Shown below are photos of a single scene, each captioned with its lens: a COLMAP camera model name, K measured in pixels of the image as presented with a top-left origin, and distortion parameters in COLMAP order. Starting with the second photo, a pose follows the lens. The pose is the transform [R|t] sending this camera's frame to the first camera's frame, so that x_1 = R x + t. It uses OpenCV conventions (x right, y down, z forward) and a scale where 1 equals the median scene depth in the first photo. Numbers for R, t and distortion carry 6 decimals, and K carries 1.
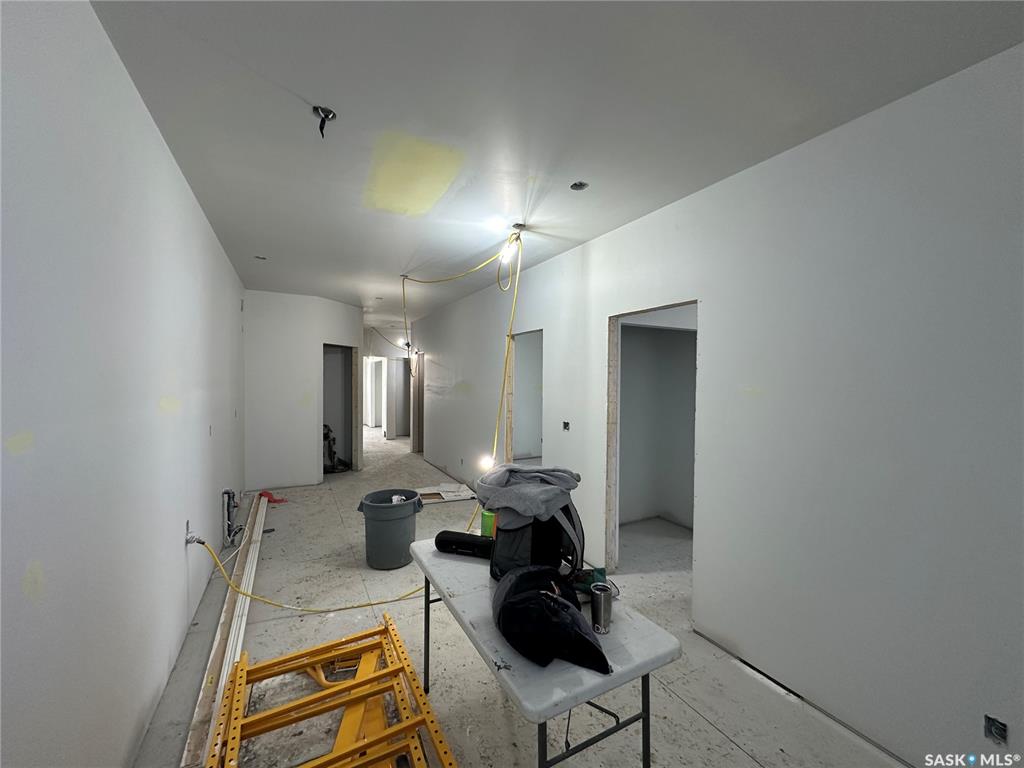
lens RADIAL K [[405.0, 0, 512.0], [0, 405.0, 384.0], [0, 0, 1]] dist [-0.001369, -0.000086]
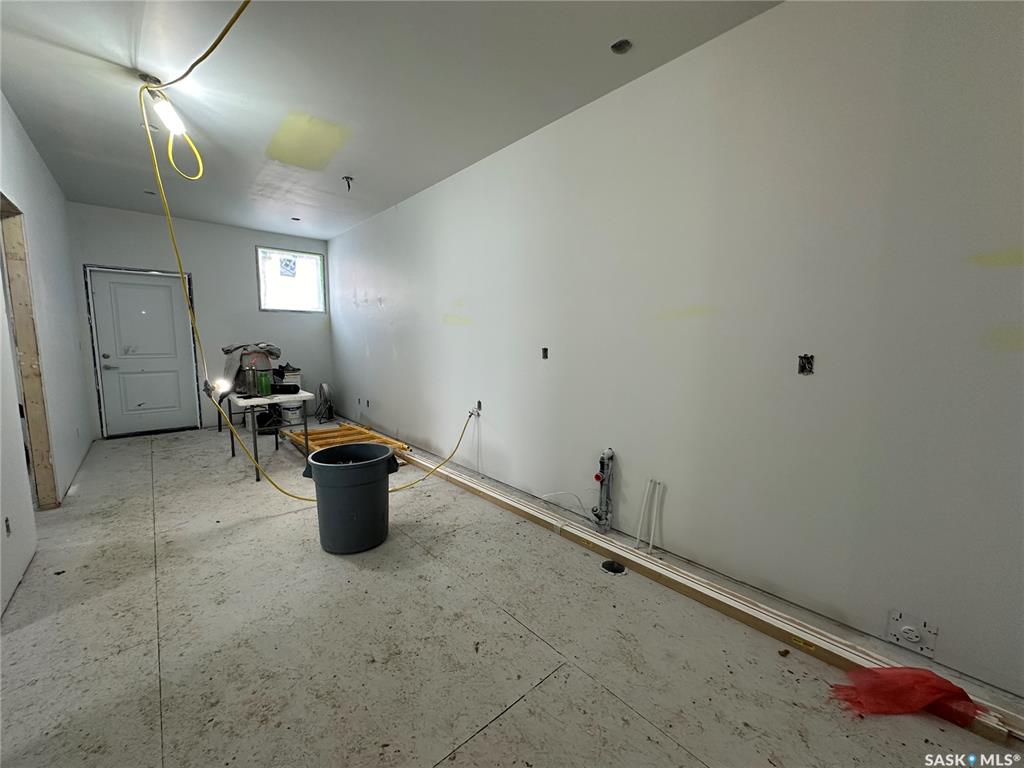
lens RADIAL K [[405.0, 0, 512.0], [0, 405.0, 384.0], [0, 0, 1]] dist [-0.001369, -0.000086]
pose [[-0.973692, 0.012171, -0.227542, -0.364504], [-0.015792, 0.992567, 0.120668, 0.054803], [0.227319, 0.121087, -0.966263, 1.545898]]
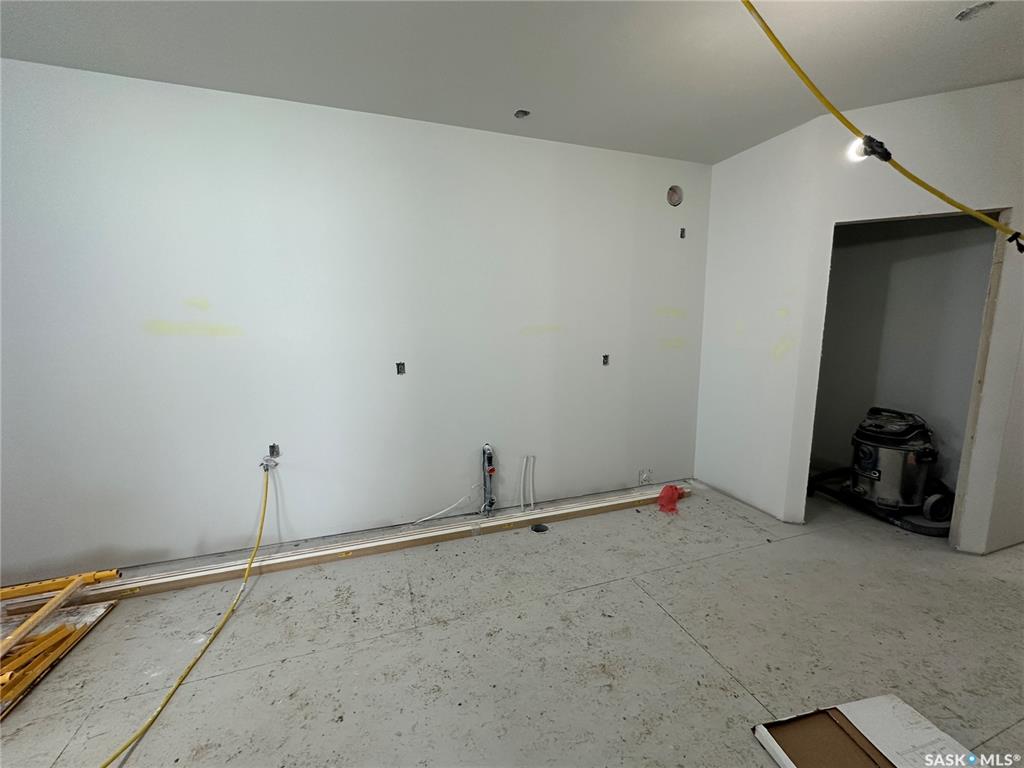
lens RADIAL K [[405.0, 0, 512.0], [0, 405.0, 384.0], [0, 0, 1]] dist [-0.001369, -0.000086]
pose [[-0.168641, 0.139174, -0.975803, 0.063523], [-0.004321, 0.989868, 0.141926, 0.014261], [0.985668, 0.028151, -0.166331, 1.116969]]
